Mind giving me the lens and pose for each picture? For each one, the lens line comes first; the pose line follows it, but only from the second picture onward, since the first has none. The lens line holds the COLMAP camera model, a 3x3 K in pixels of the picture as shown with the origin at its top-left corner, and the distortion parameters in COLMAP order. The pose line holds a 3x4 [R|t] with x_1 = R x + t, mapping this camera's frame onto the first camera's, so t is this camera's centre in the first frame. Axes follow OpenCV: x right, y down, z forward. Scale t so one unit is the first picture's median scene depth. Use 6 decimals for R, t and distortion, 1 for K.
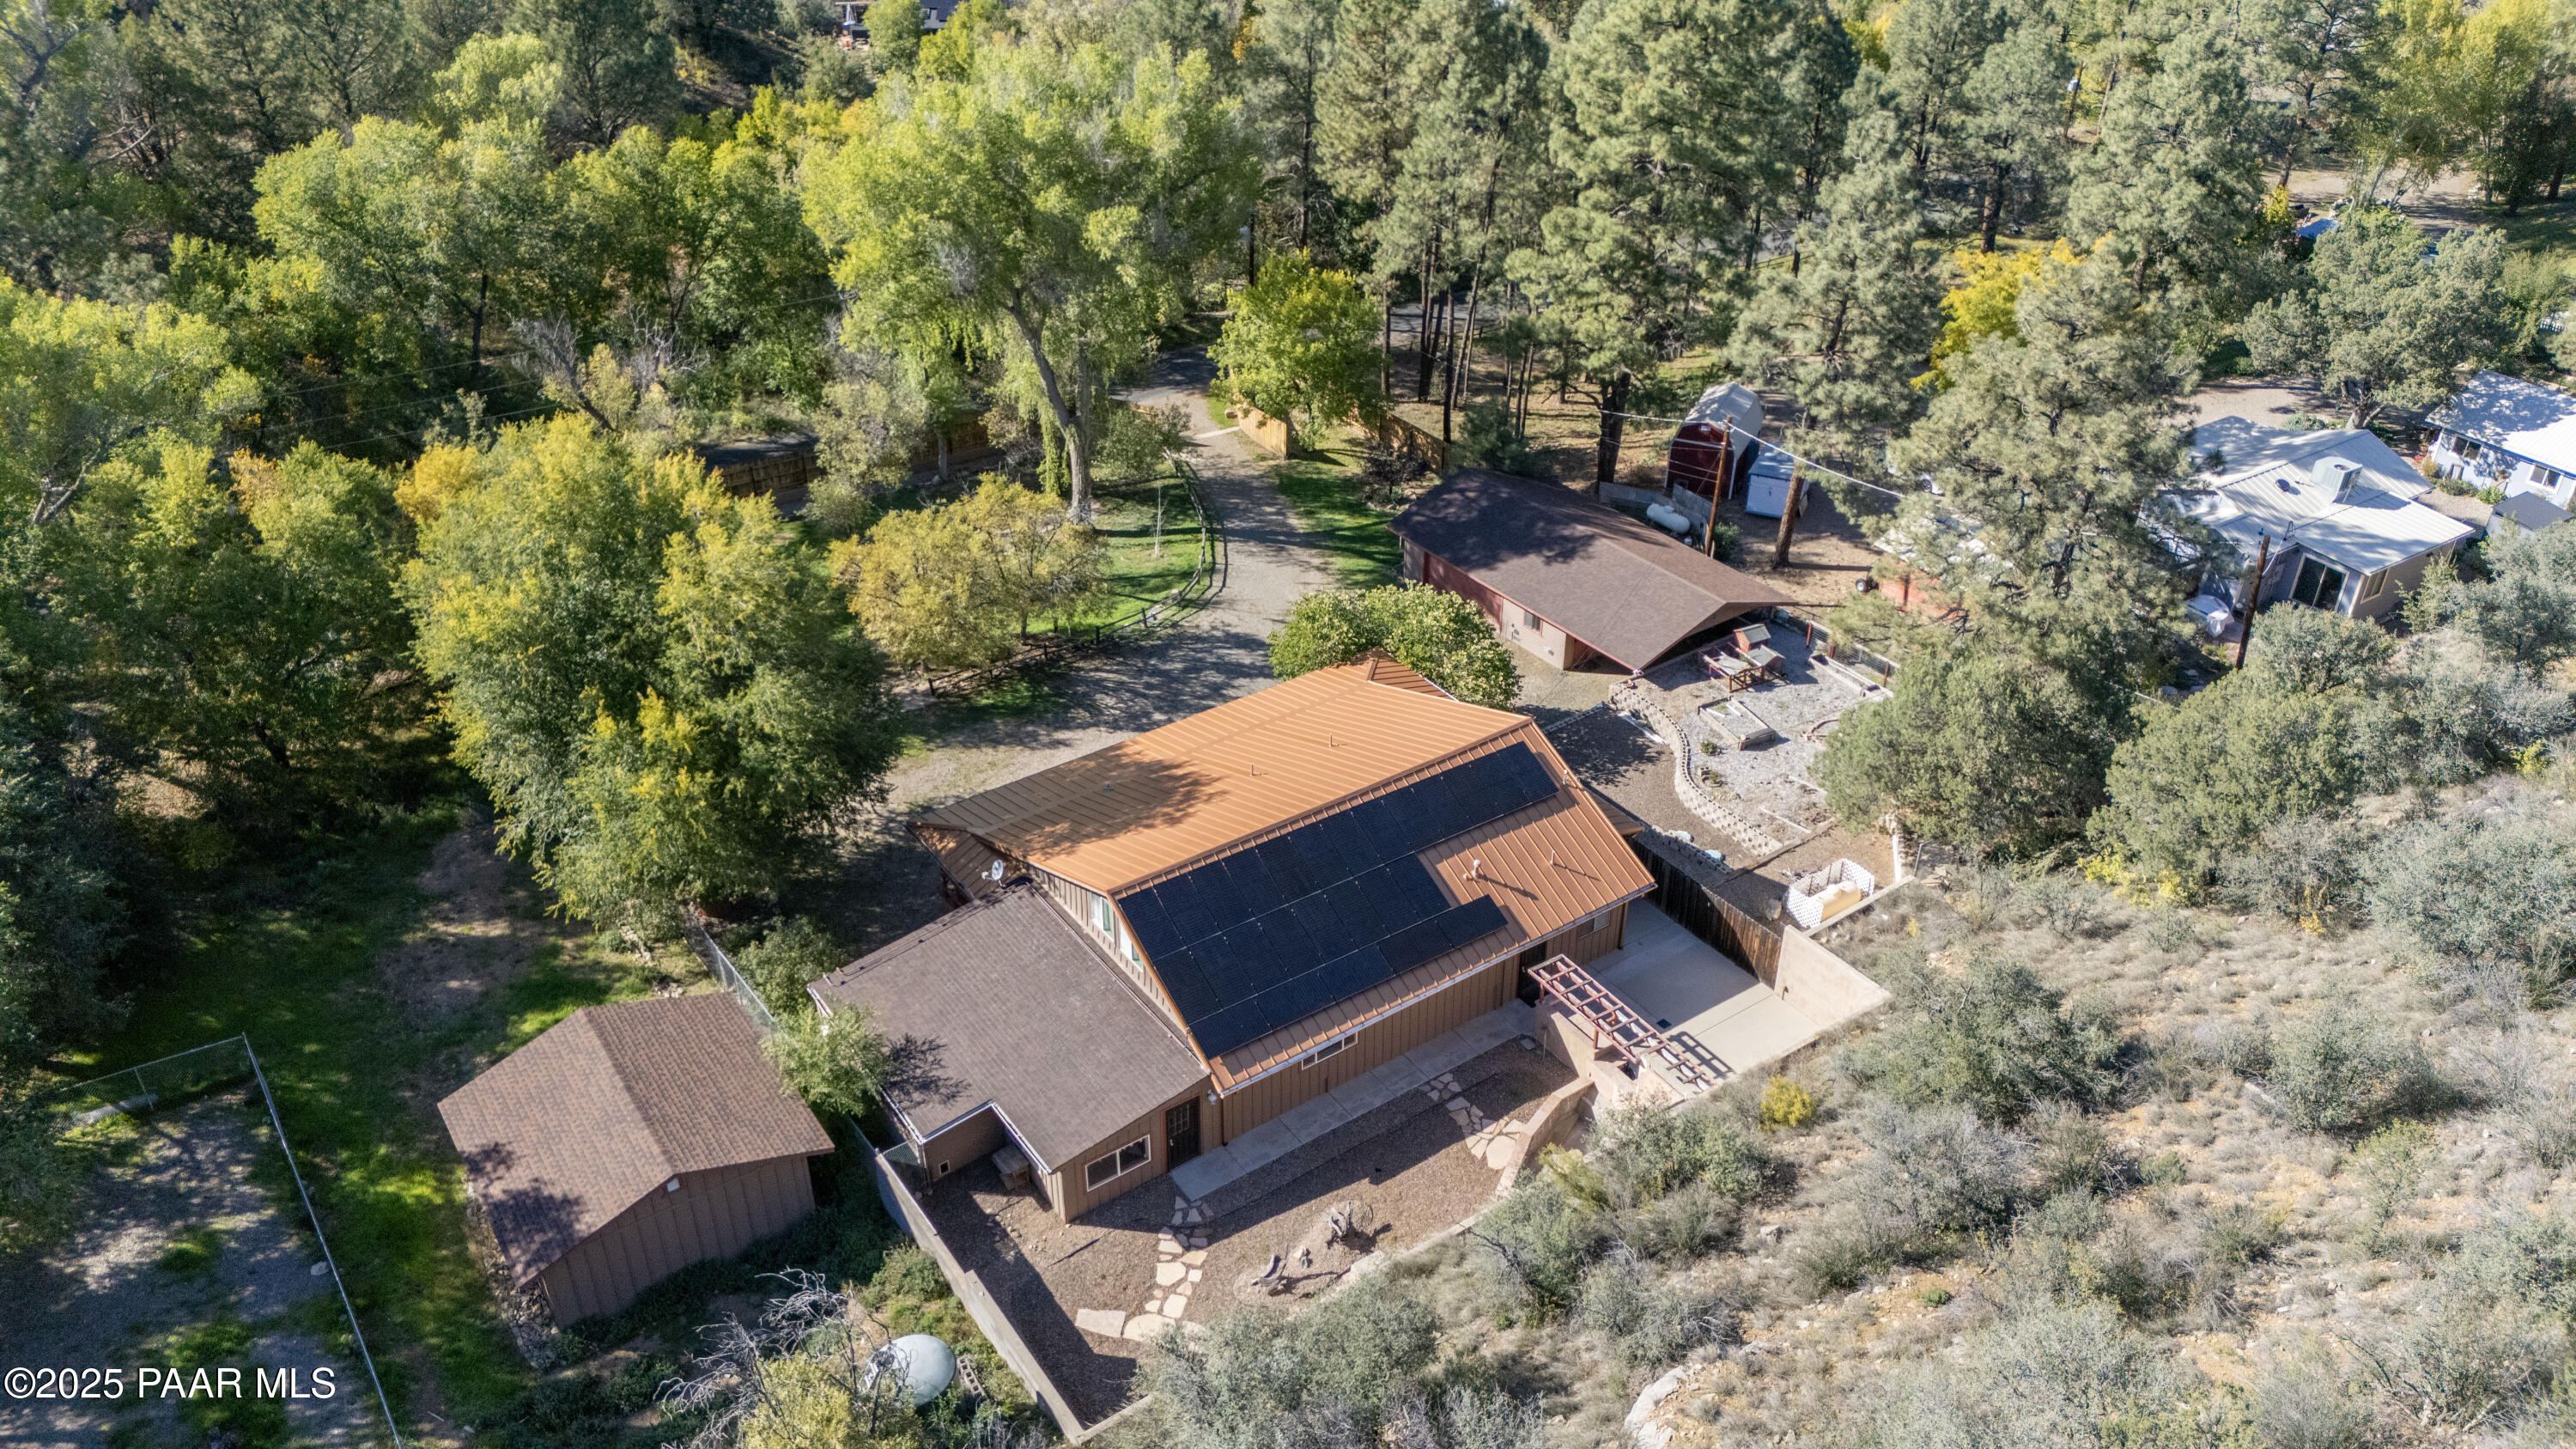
lens RADIAL K [[1884.0, 0, 1301.6], [0, 1884.0, 723.6], [0, 0, 1]] dist [0.092175, -0.103810]
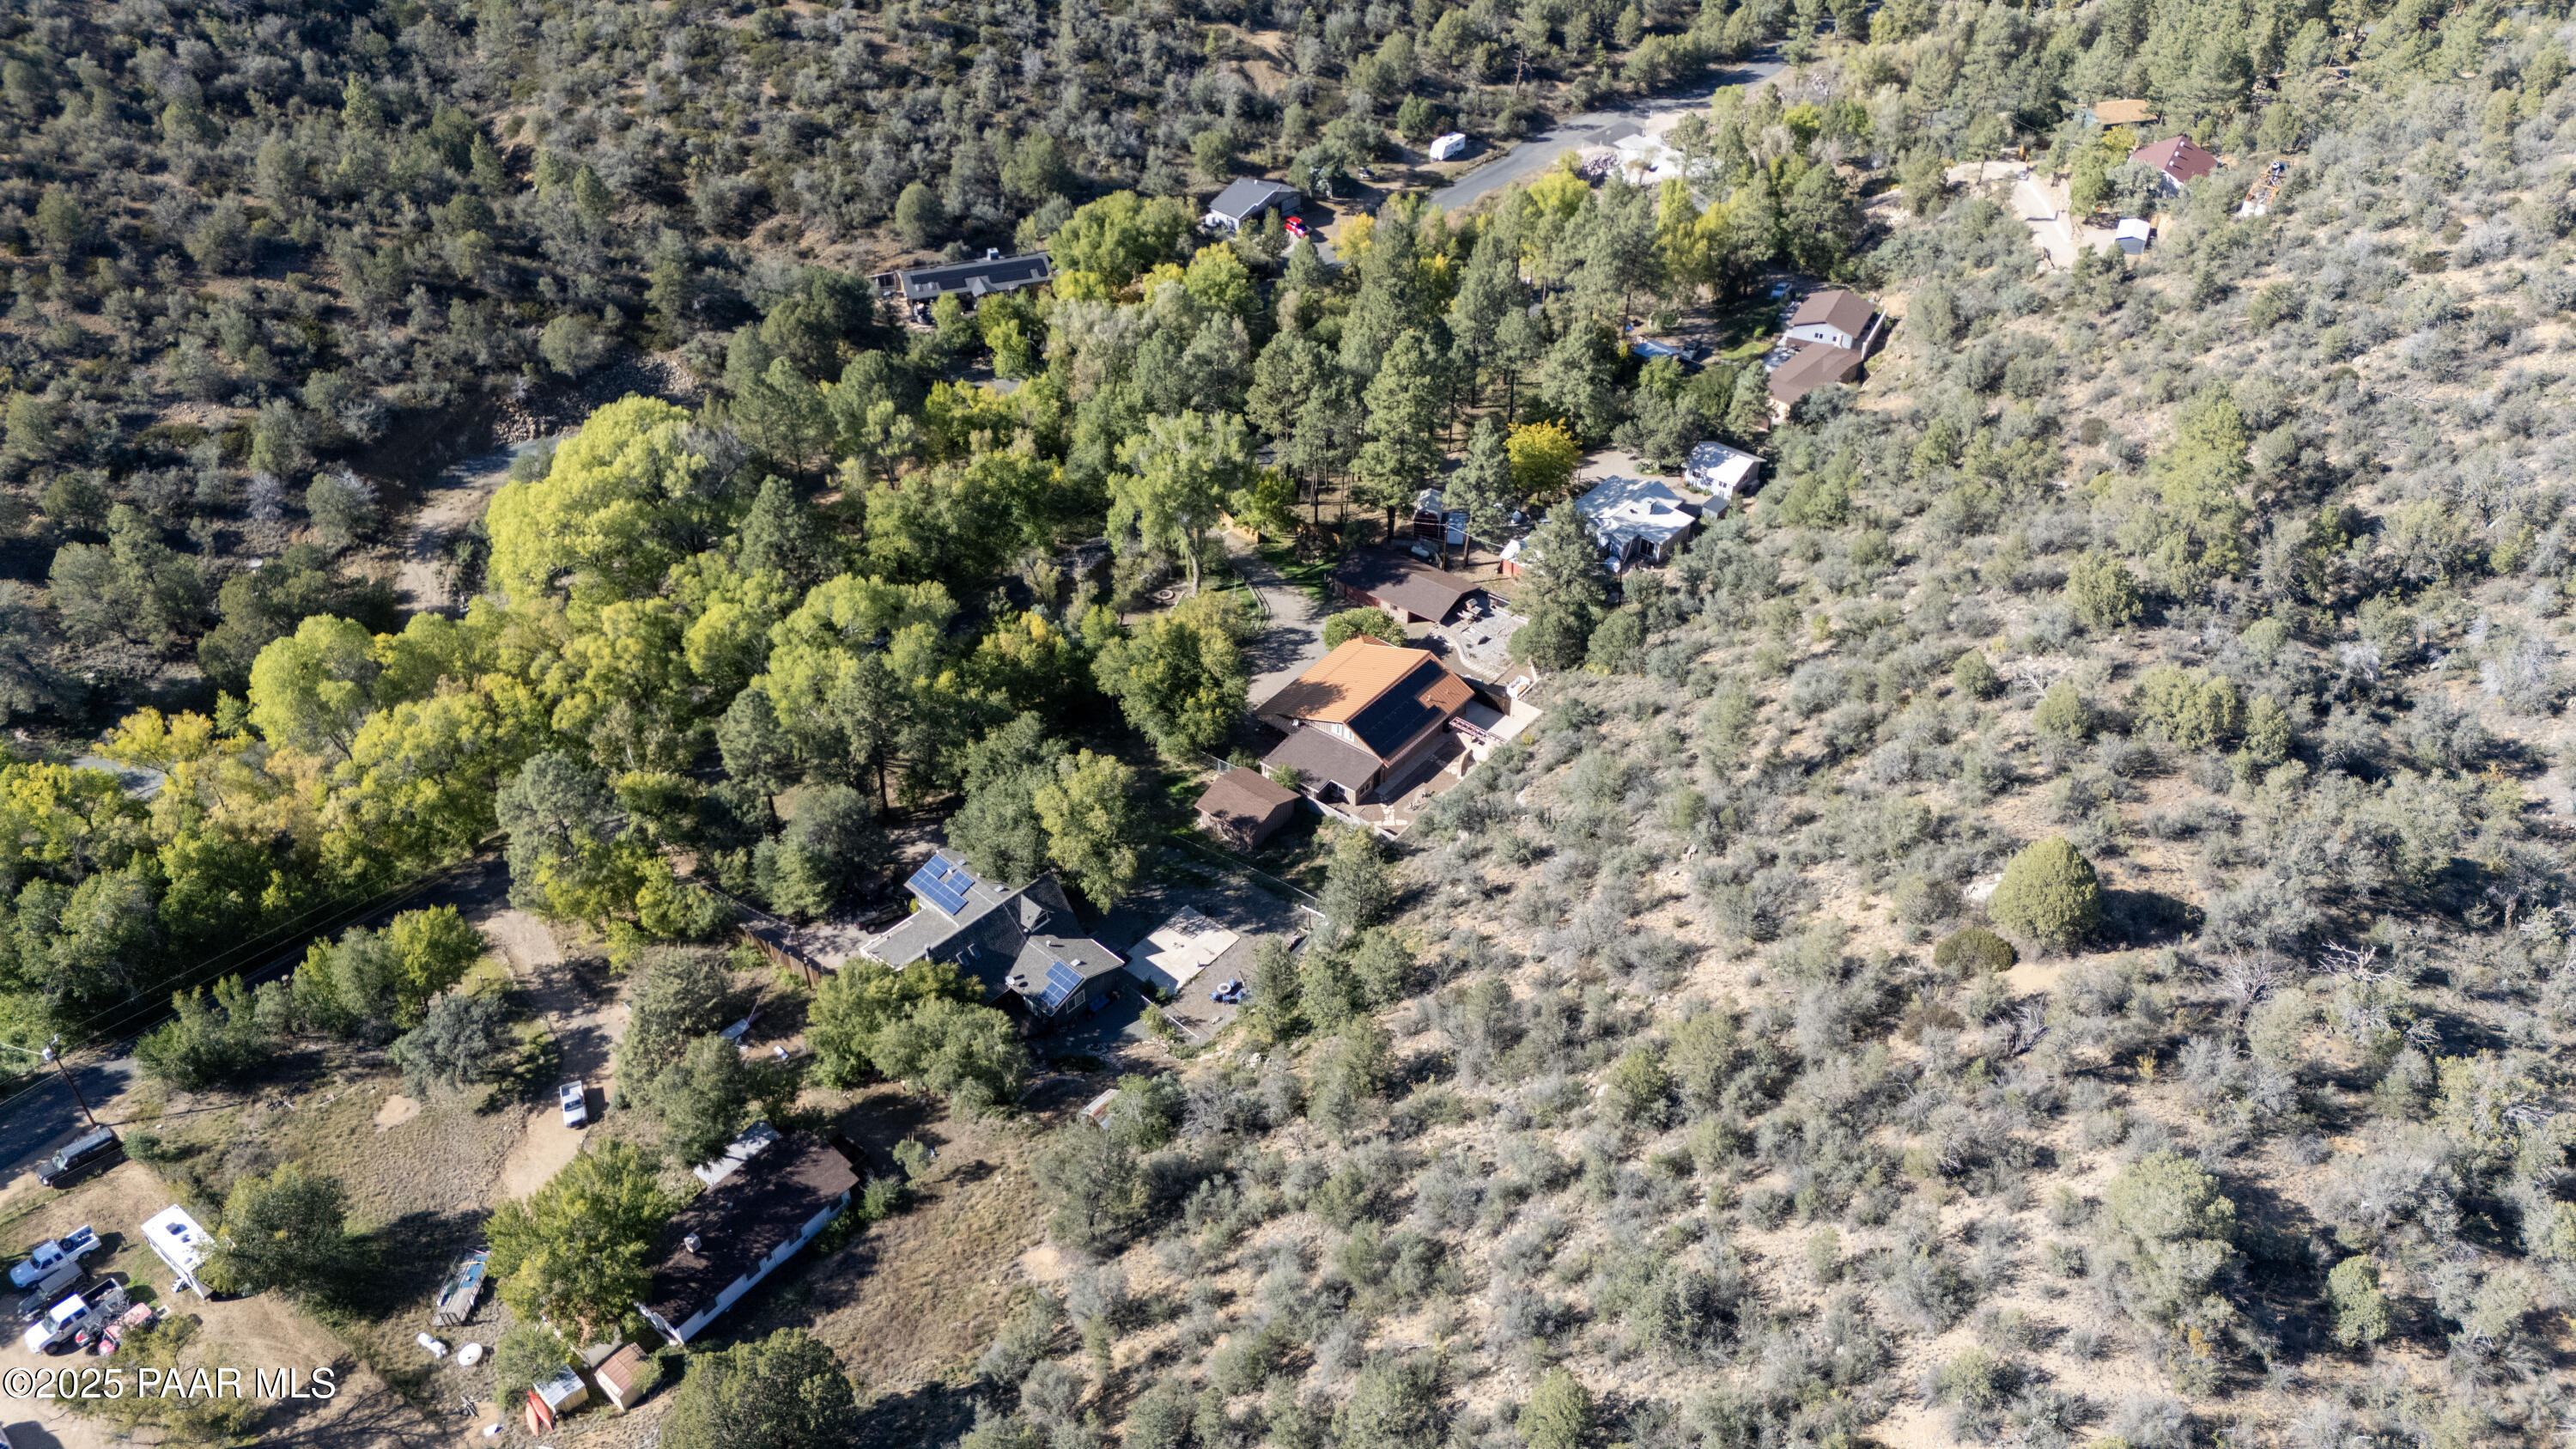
lens RADIAL K [[1884.0, 0, 1316.2], [0, 1884.0, 725.0], [0, 0, 1]] dist [0.092175, -0.103810]
pose [[0.955617, -0.178193, 0.234615, -0.909347], [0.155453, 0.981446, 0.112242, -0.290157], [-0.250263, -0.070788, 0.965587, -2.267052]]
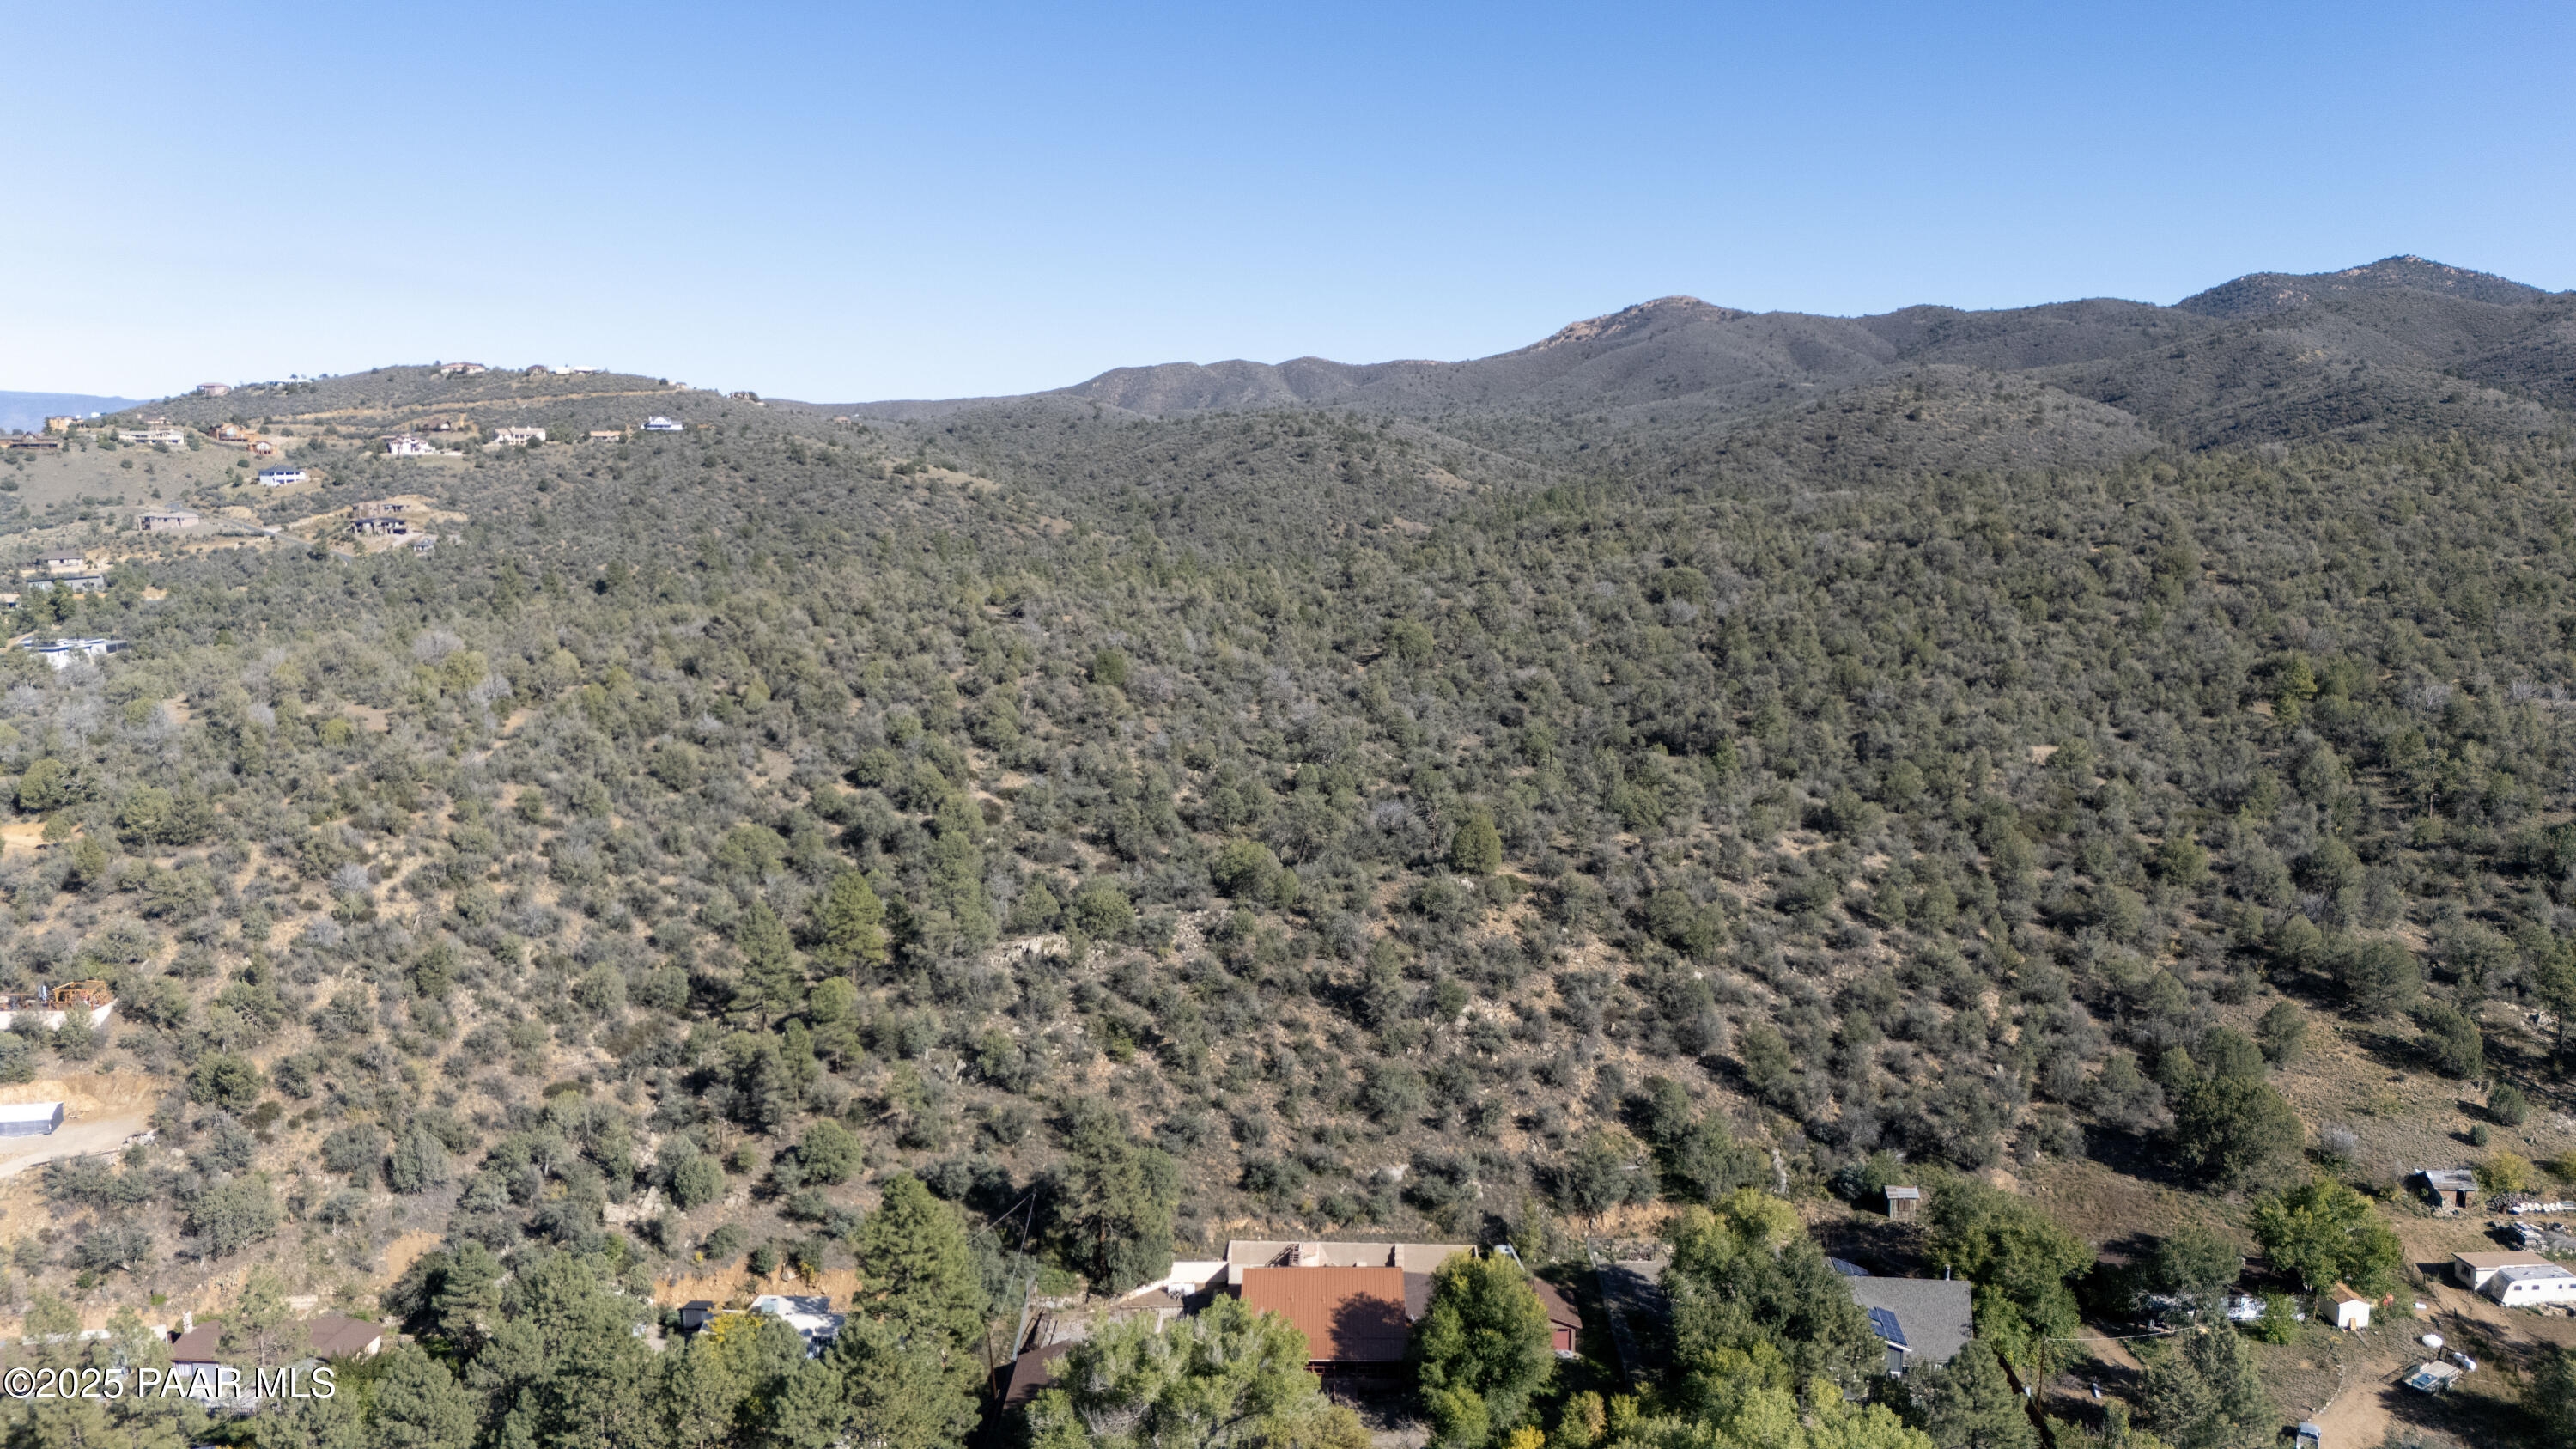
lens RADIAL K [[1884.0, 0, 1289.4], [0, 1884.0, 720.3], [0, 0, 1]] dist [0.092175, -0.103810]
pose [[-0.805366, -0.092005, 0.585595, -1.724088], [0.315007, 0.770424, 0.554272, -2.465120], [-0.502152, 0.630858, -0.591491, 2.299294]]
